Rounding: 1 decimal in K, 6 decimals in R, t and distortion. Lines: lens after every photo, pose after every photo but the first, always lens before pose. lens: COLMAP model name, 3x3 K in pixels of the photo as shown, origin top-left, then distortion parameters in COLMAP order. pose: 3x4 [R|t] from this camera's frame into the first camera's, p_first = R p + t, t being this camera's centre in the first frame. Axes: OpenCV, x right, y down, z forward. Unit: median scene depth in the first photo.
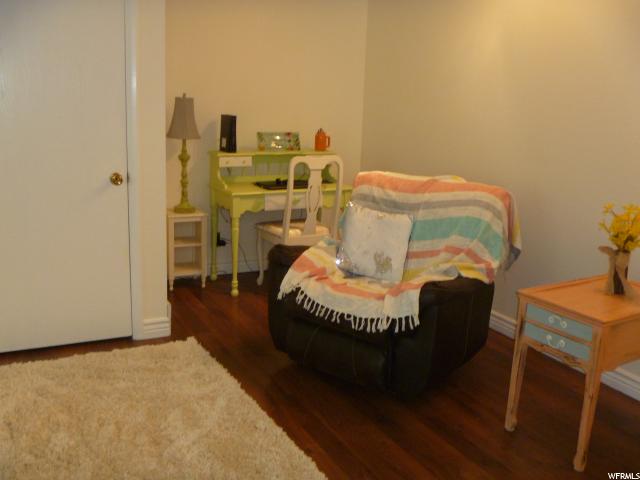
lens RADIAL K [[654.6, 0, 320.0], [0, 654.6, 240.0], [0, 0, 1]] dist [-0.101617, 0.007972]
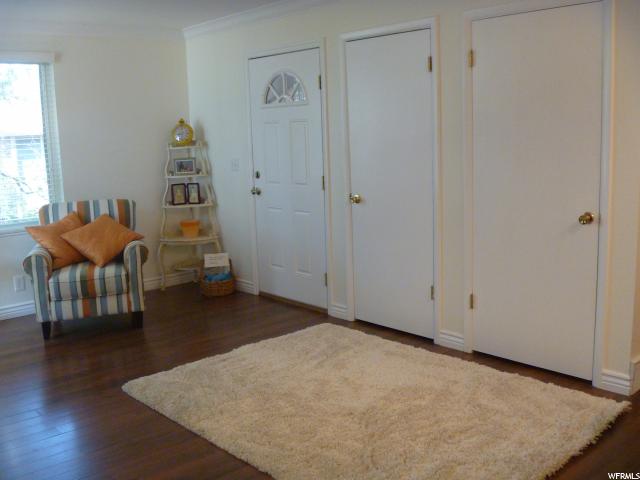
lens RADIAL K [[654.6, 0, 320.0], [0, 654.6, 240.0], [0, 0, 1]] dist [-0.101617, 0.007972]
pose [[0.268102, 0.118863, -0.956030, 0.527157], [-0.179713, 0.981111, 0.071584, -0.058794], [0.946480, 0.152619, 0.284399, 0.331551]]
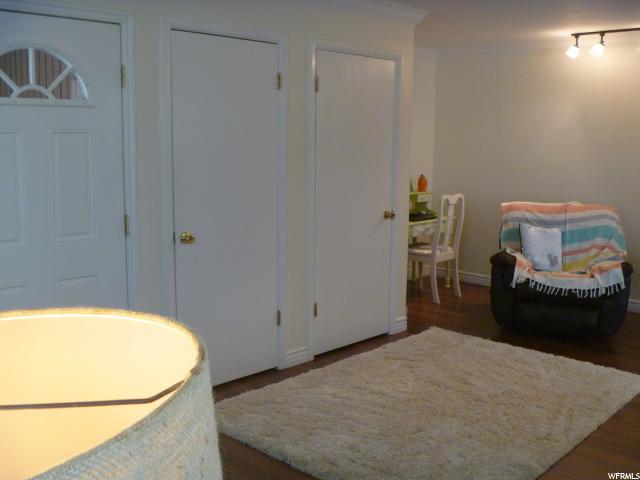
lens RADIAL K [[654.6, 0, 320.0], [0, 654.6, 240.0], [0, 0, 1]] dist [-0.101617, 0.007972]
pose [[0.948739, -0.072003, 0.307750, -0.878141], [0.092639, 0.994290, -0.052962, 0.017819], [-0.302180, 0.078757, 0.949992, -0.268074]]
